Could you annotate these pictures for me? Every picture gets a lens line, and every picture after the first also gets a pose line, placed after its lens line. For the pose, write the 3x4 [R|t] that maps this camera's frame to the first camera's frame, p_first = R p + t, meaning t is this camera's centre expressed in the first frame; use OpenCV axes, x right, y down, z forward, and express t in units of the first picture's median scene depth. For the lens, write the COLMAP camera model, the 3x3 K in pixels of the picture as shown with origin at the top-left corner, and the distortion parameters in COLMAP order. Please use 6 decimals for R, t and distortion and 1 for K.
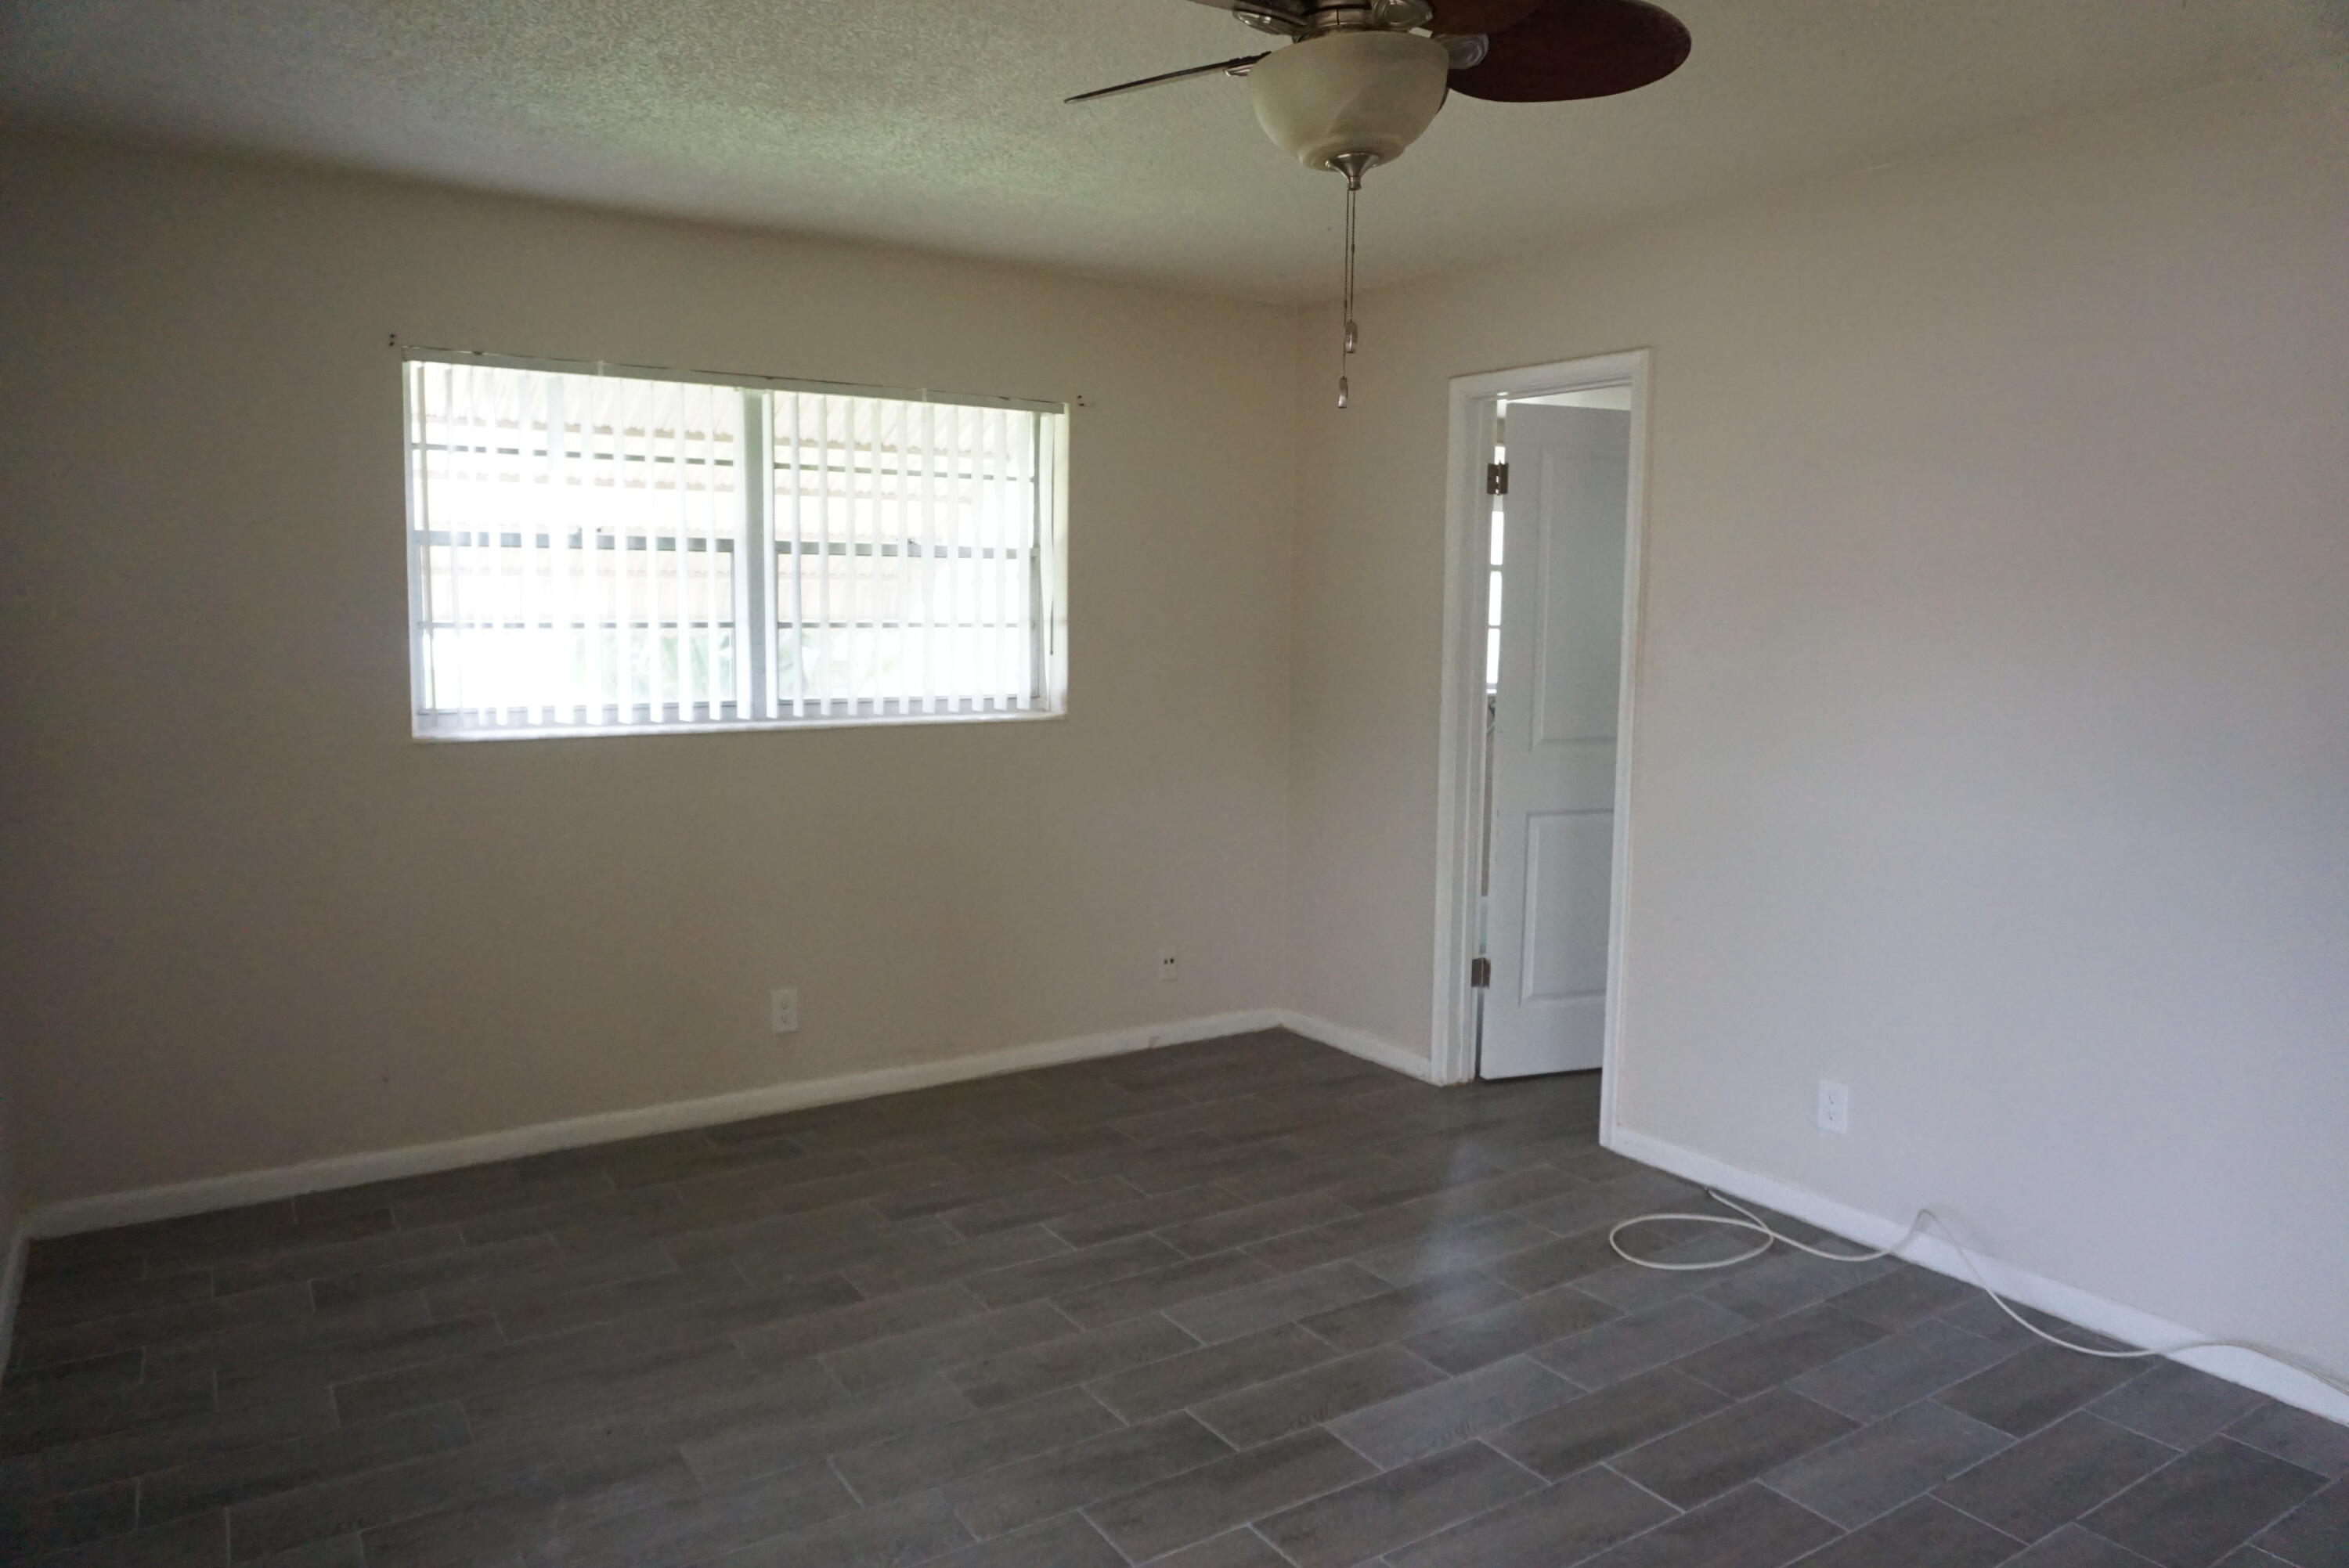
lens RADIAL K [[1603.5, 0, 1174.5], [0, 1603.5, 784.0], [0, 0, 1]] dist [-0.039667, -0.002843]
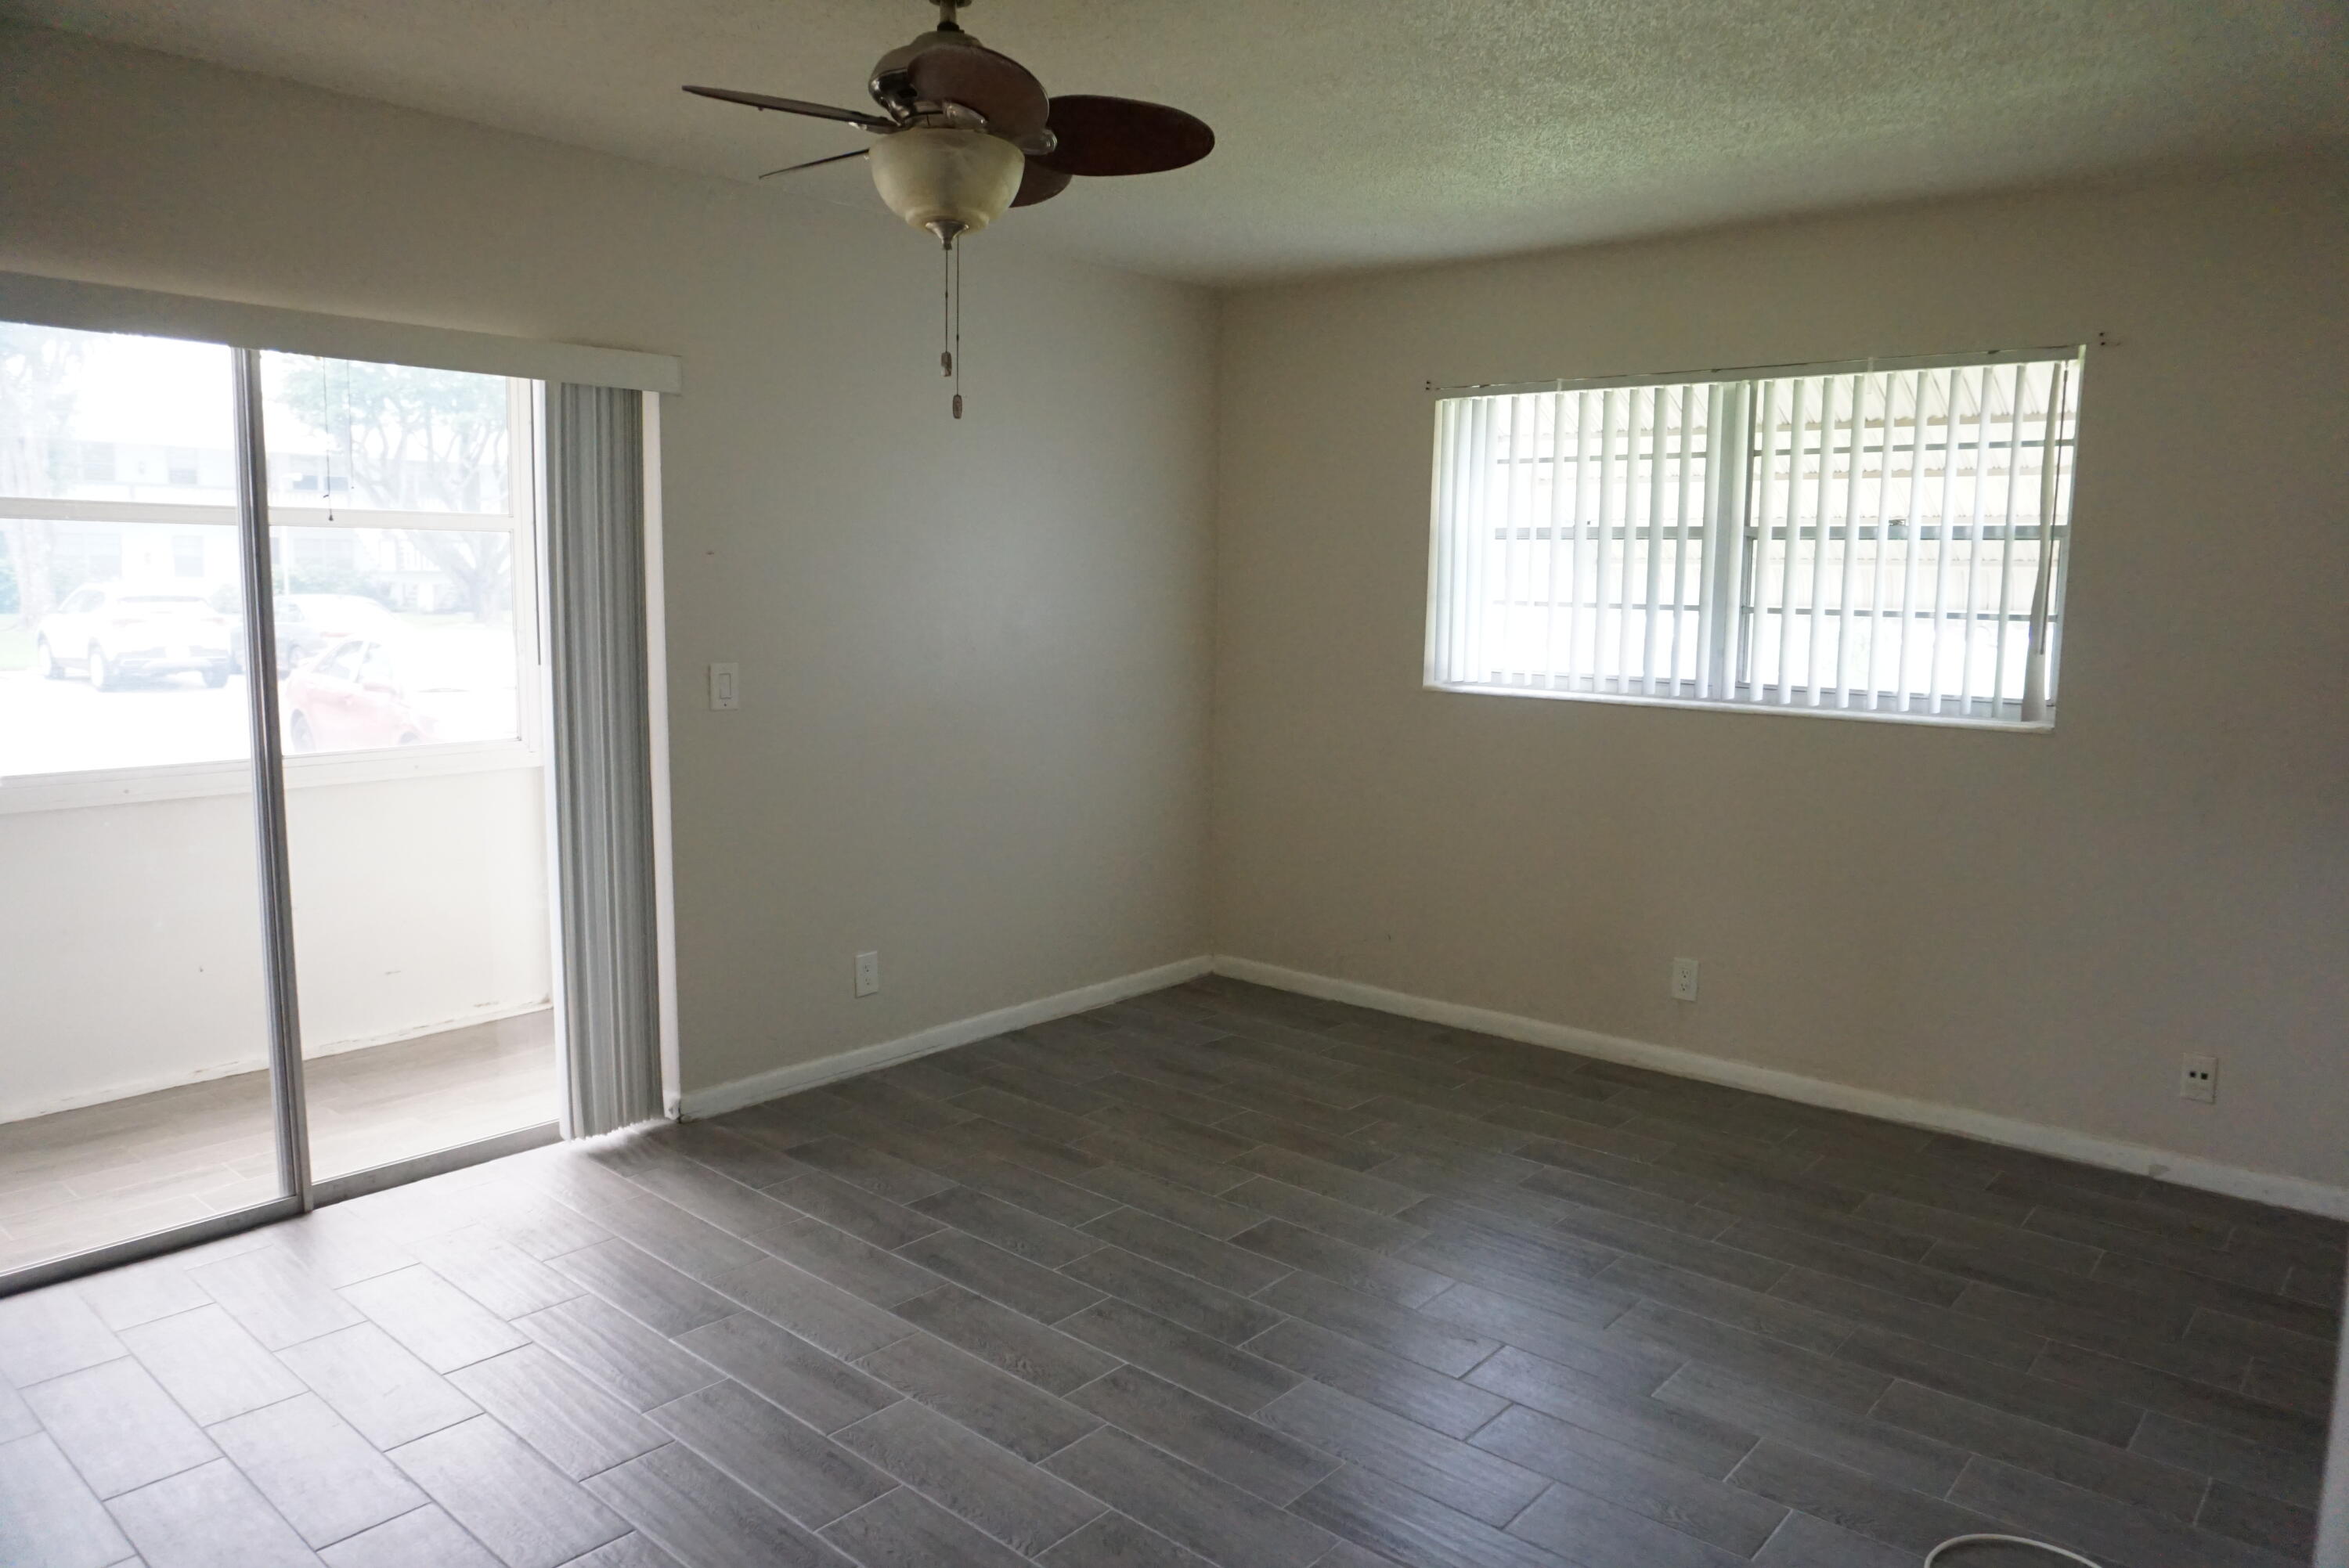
lens RADIAL K [[1554.9, 0, 1091.8], [0, 1554.9, 792.8], [0, 0, 1]] dist [-0.130110, 0.069118]
pose [[0.217751, 0.125377, -0.967918, 0.618252], [-0.113399, 0.988248, 0.102499, -0.036031], [0.969394, 0.087441, 0.229409, 0.387990]]
